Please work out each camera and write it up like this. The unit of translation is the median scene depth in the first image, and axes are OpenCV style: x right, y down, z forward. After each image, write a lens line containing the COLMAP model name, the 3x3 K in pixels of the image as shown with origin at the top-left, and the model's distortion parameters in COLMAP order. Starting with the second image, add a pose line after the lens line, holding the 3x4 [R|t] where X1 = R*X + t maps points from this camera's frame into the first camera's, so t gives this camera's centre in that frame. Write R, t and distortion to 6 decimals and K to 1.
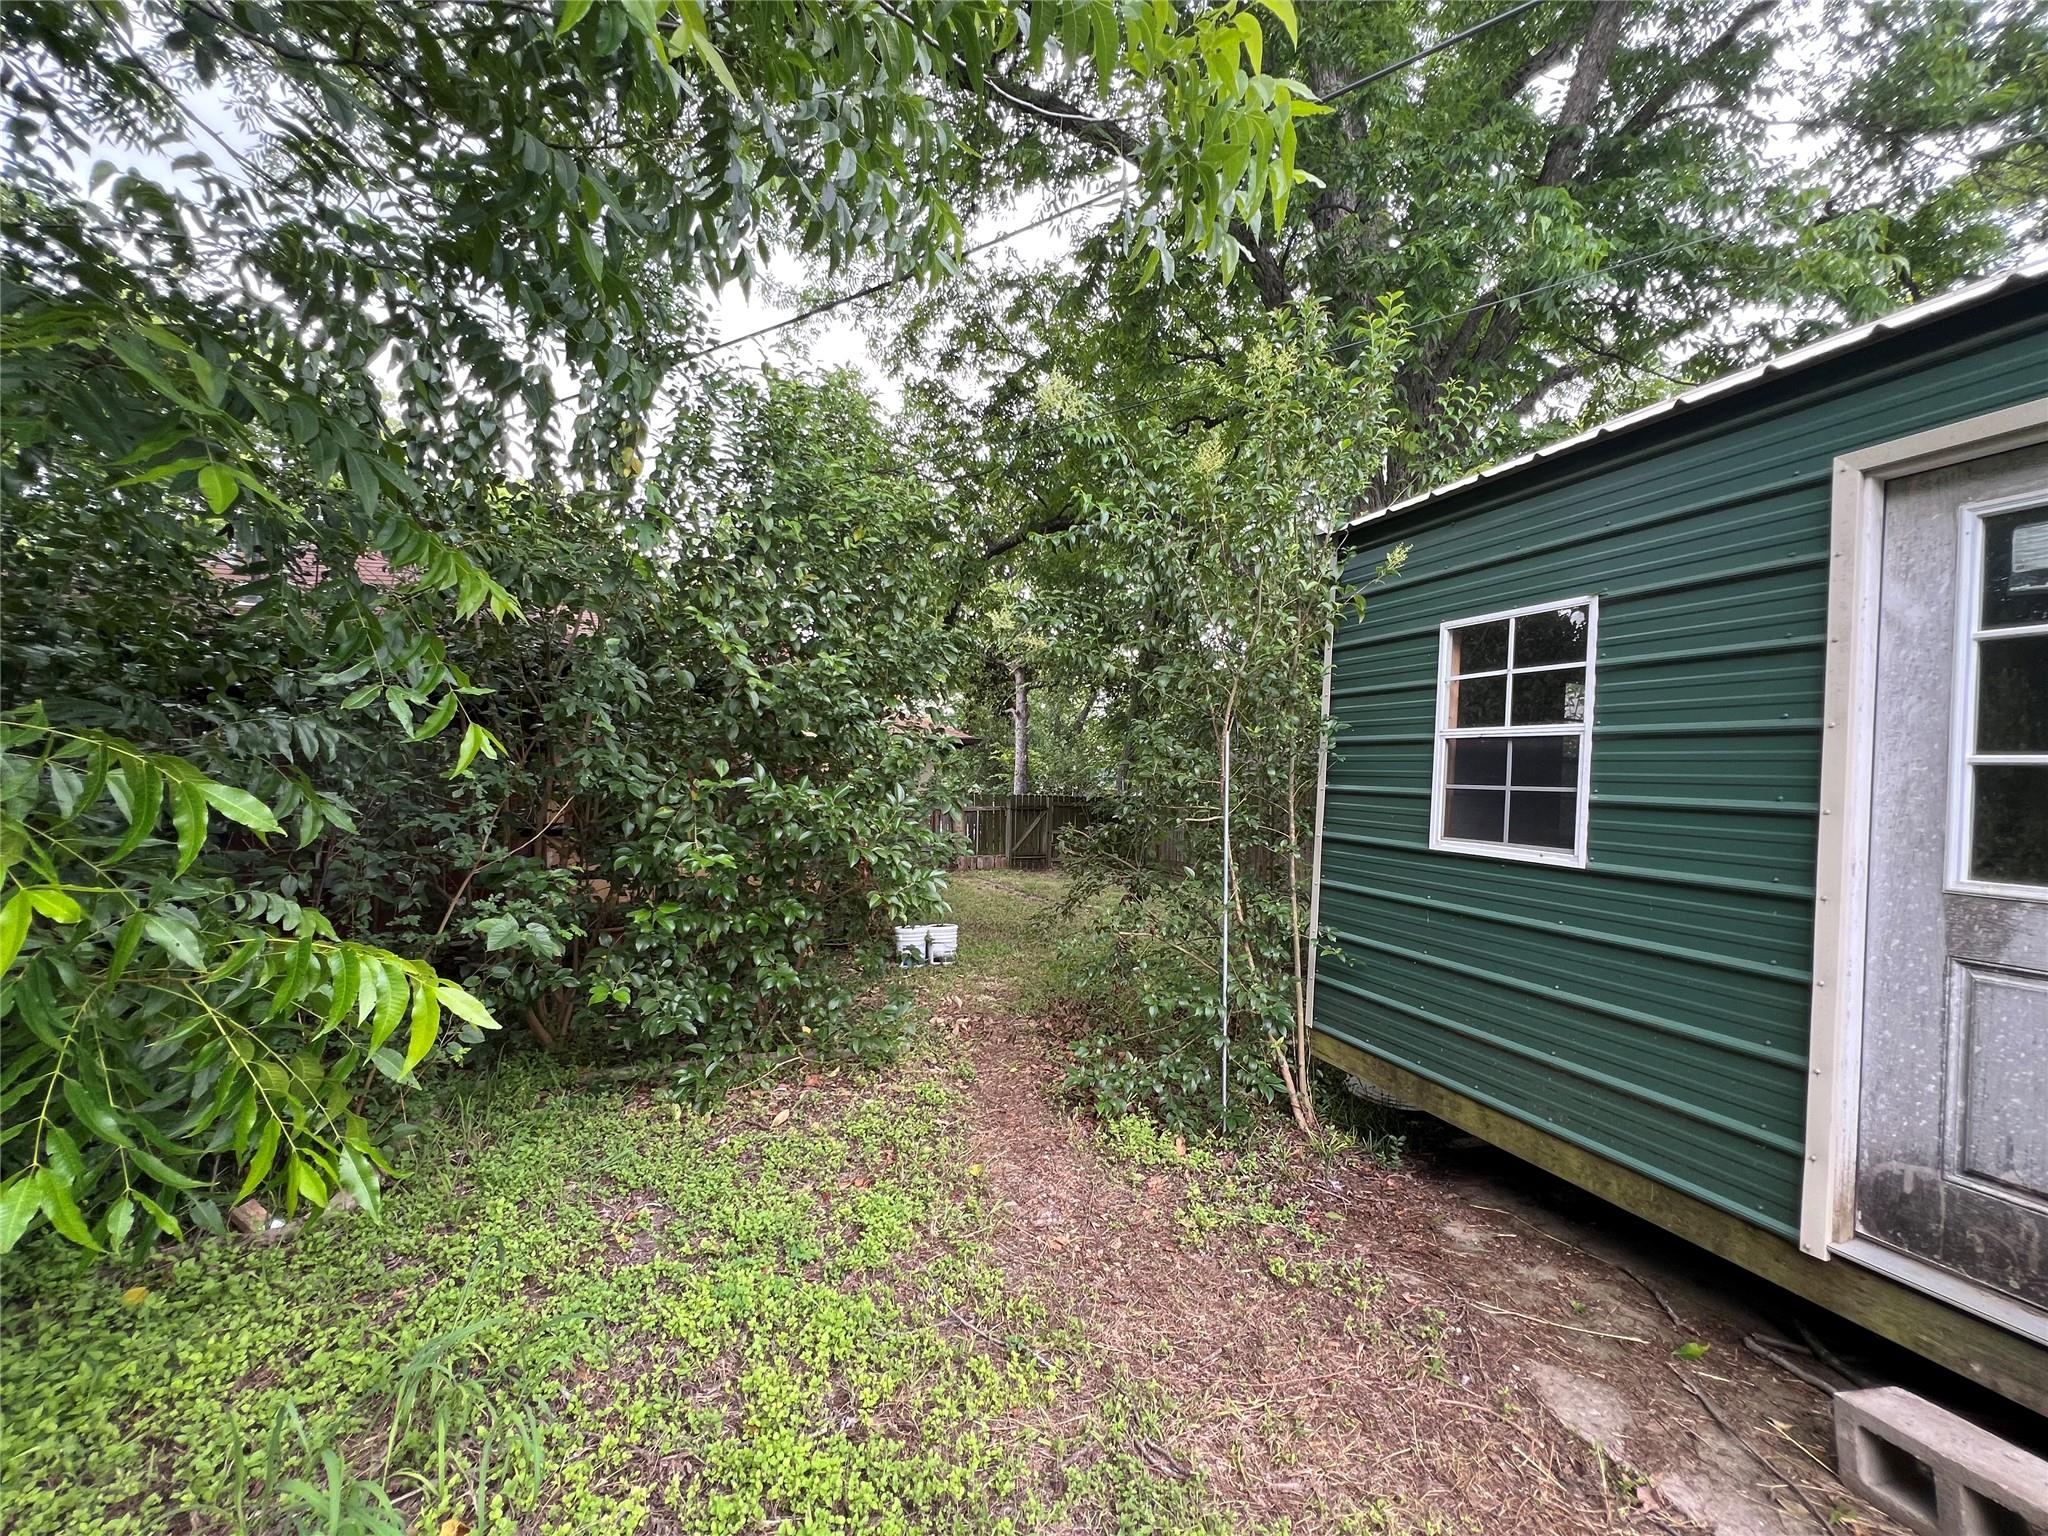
lens RADIAL K [[817.5, 0, 1016.6], [0, 817.5, 764.5], [0, 0, 1]] dist [-0.001018, 0.000234]
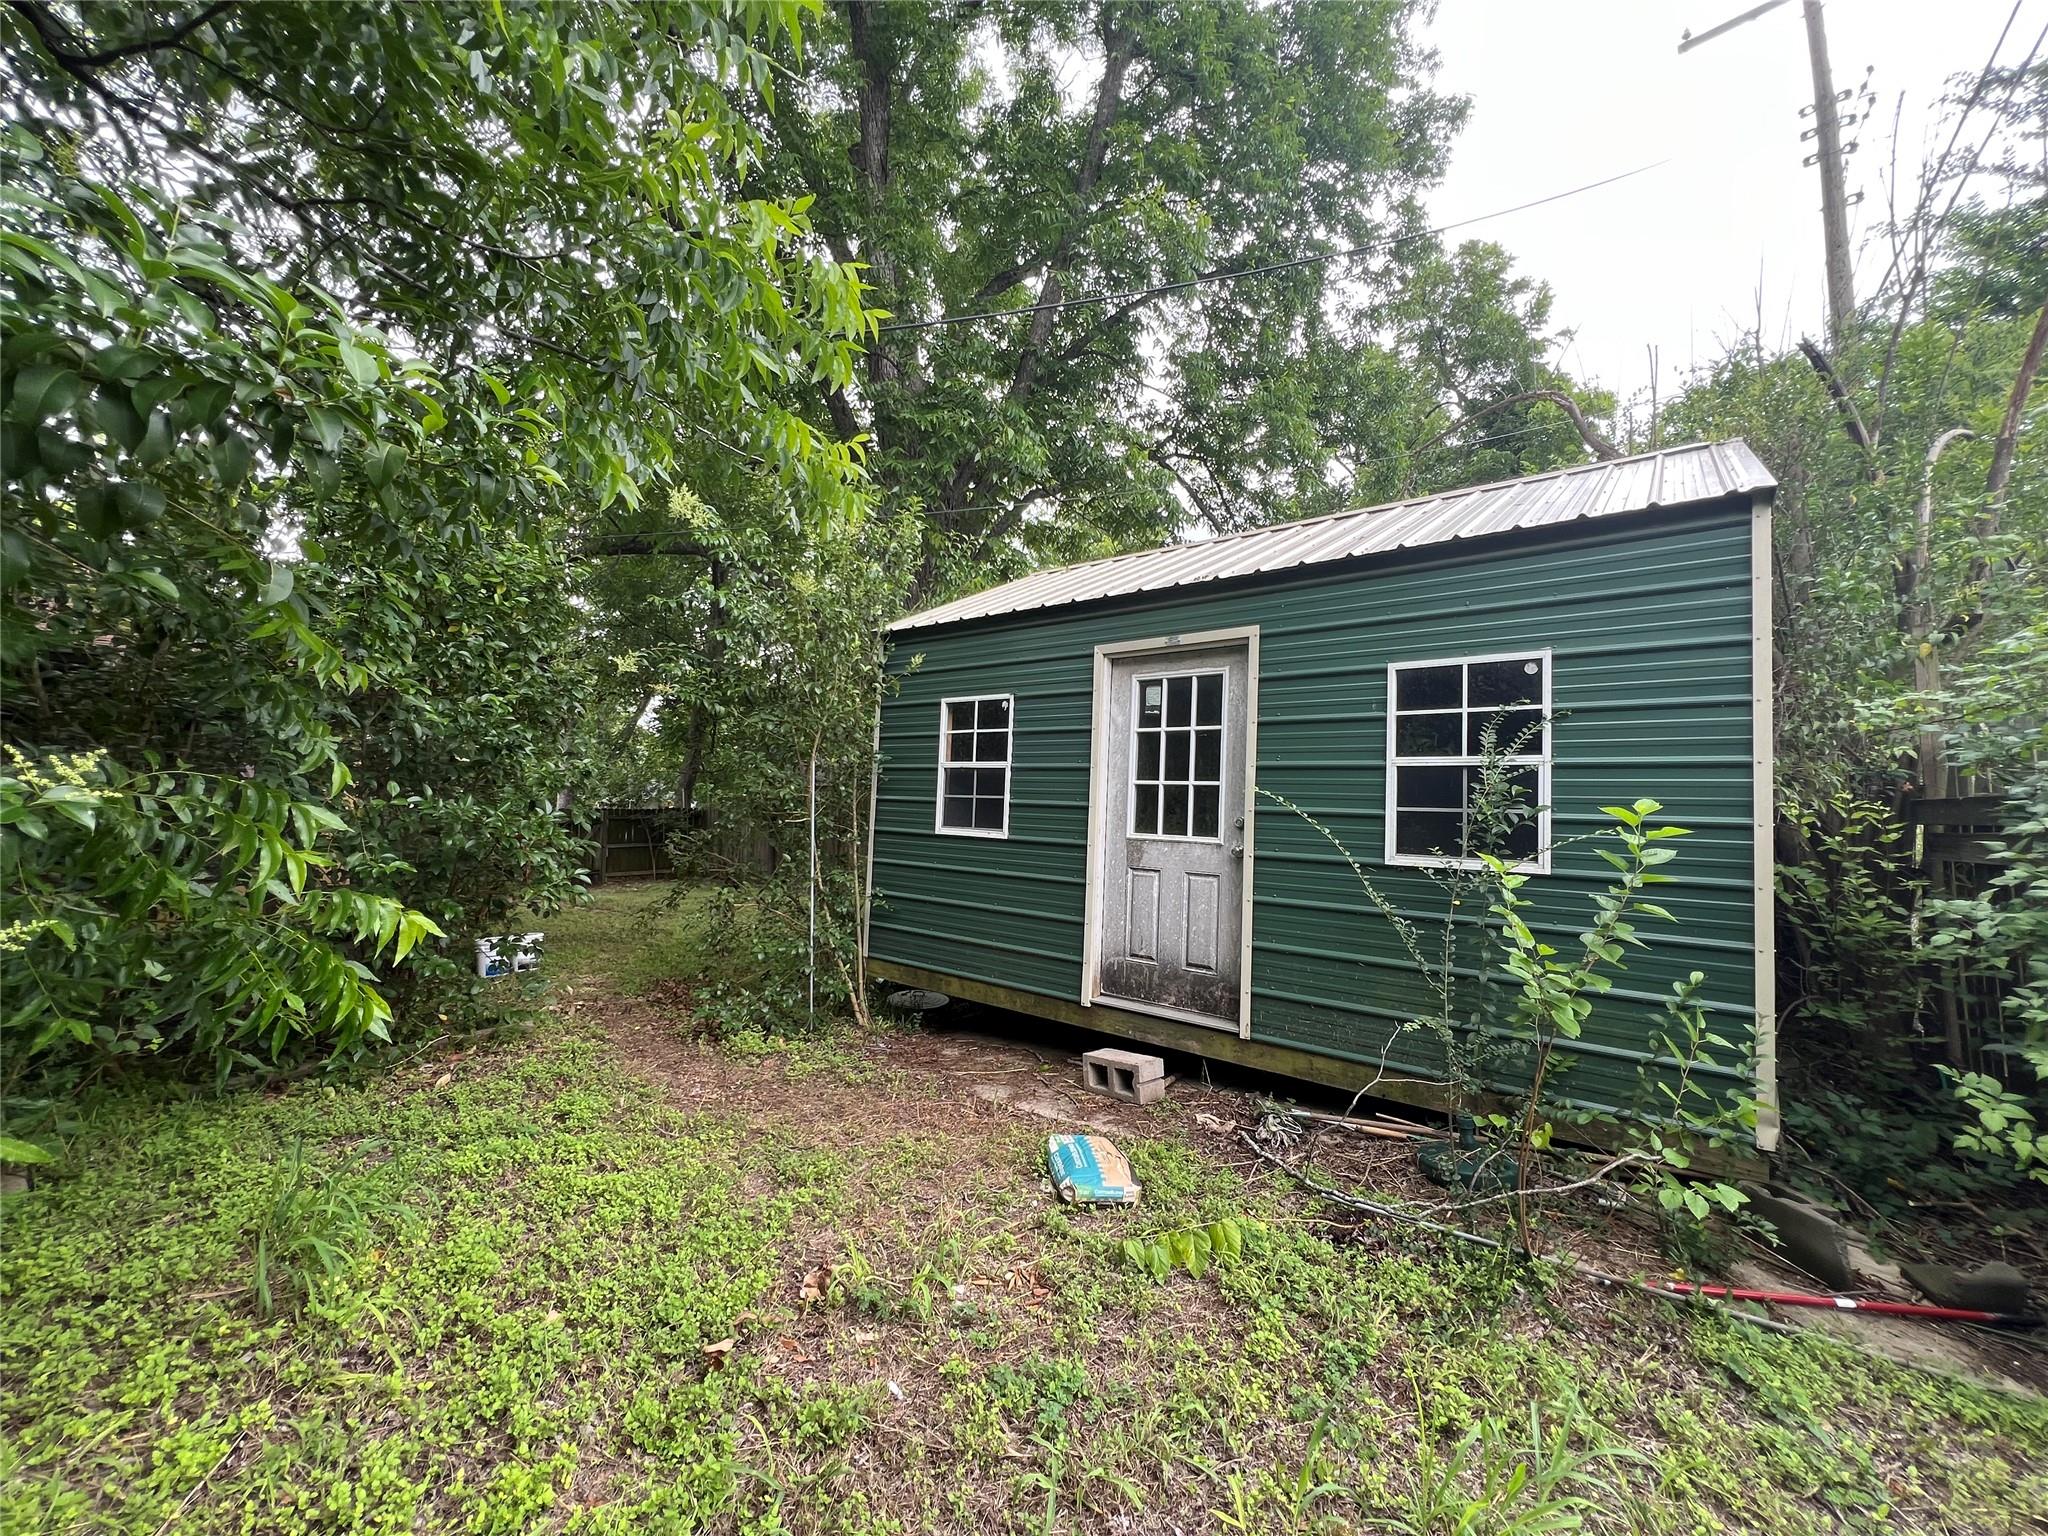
lens RADIAL K [[817.5, 0, 1019.6], [0, 817.5, 763.4], [0, 0, 1]] dist [-0.001018, 0.000234]
pose [[0.859019, 0.006291, 0.511904, -0.209166], [0.000545, 0.999913, -0.013204, -0.018698], [-0.511943, 0.011621, 0.858941, -0.541362]]
